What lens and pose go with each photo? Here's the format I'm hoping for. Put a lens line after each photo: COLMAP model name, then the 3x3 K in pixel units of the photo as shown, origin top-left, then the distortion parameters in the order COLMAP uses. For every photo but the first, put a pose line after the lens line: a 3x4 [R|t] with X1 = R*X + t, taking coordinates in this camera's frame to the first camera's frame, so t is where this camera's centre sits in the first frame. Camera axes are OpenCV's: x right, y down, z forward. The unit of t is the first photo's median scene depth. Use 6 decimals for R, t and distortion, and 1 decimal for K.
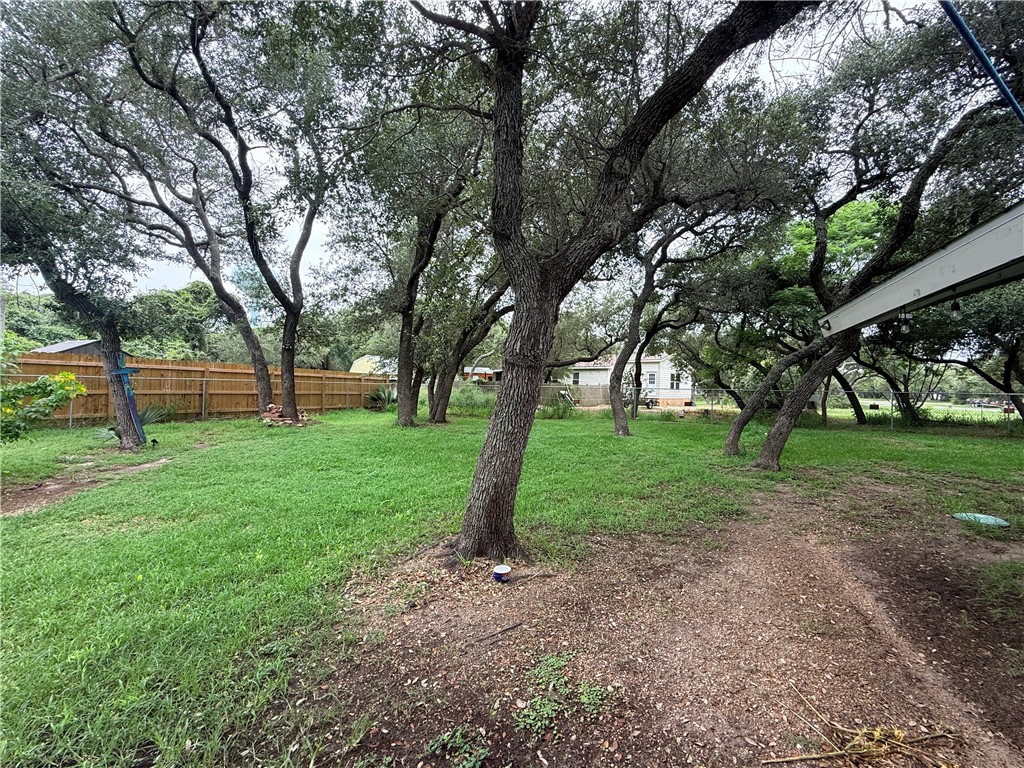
lens RADIAL K [[419.9, 0, 513.2], [0, 419.9, 379.0], [0, 0, 1]] dist [0.000084, -0.000645]
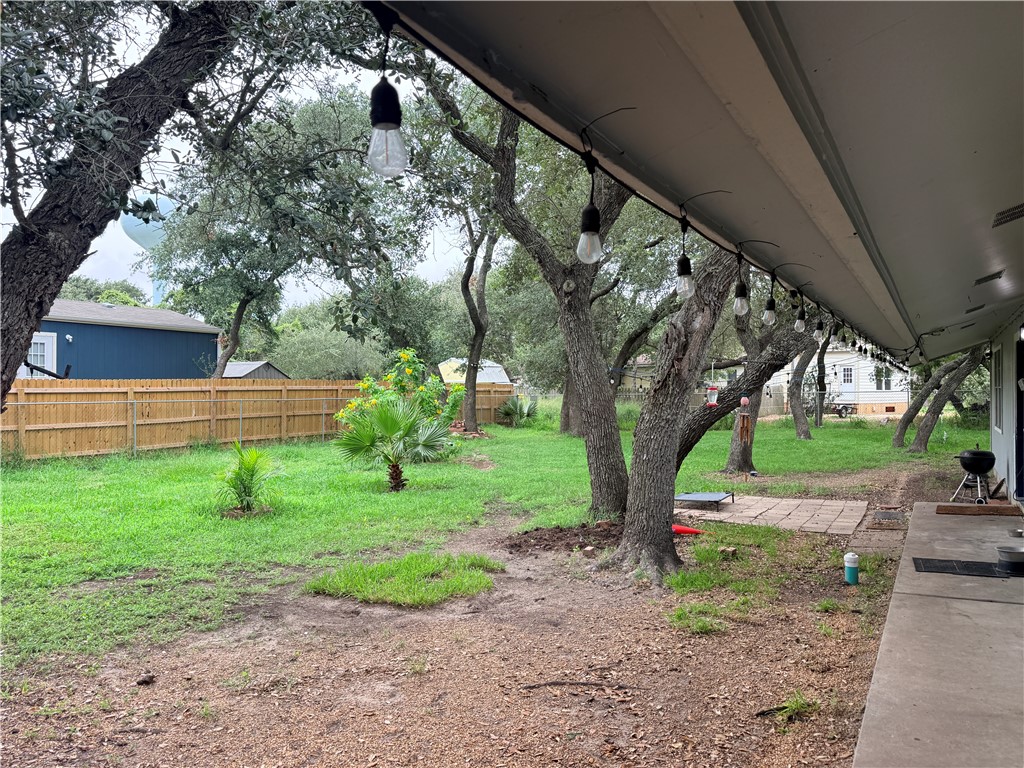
lens RADIAL K [[808.6, 0, 511.2], [0, 808.6, 388.4], [0, 0, 1]] dist [0.017887, 0.002378]
pose [[0.995152, -0.033390, -0.092507, -0.171102], [0.034621, 0.999332, 0.011733, -0.025646], [0.092053, -0.014879, 0.995643, -0.669705]]
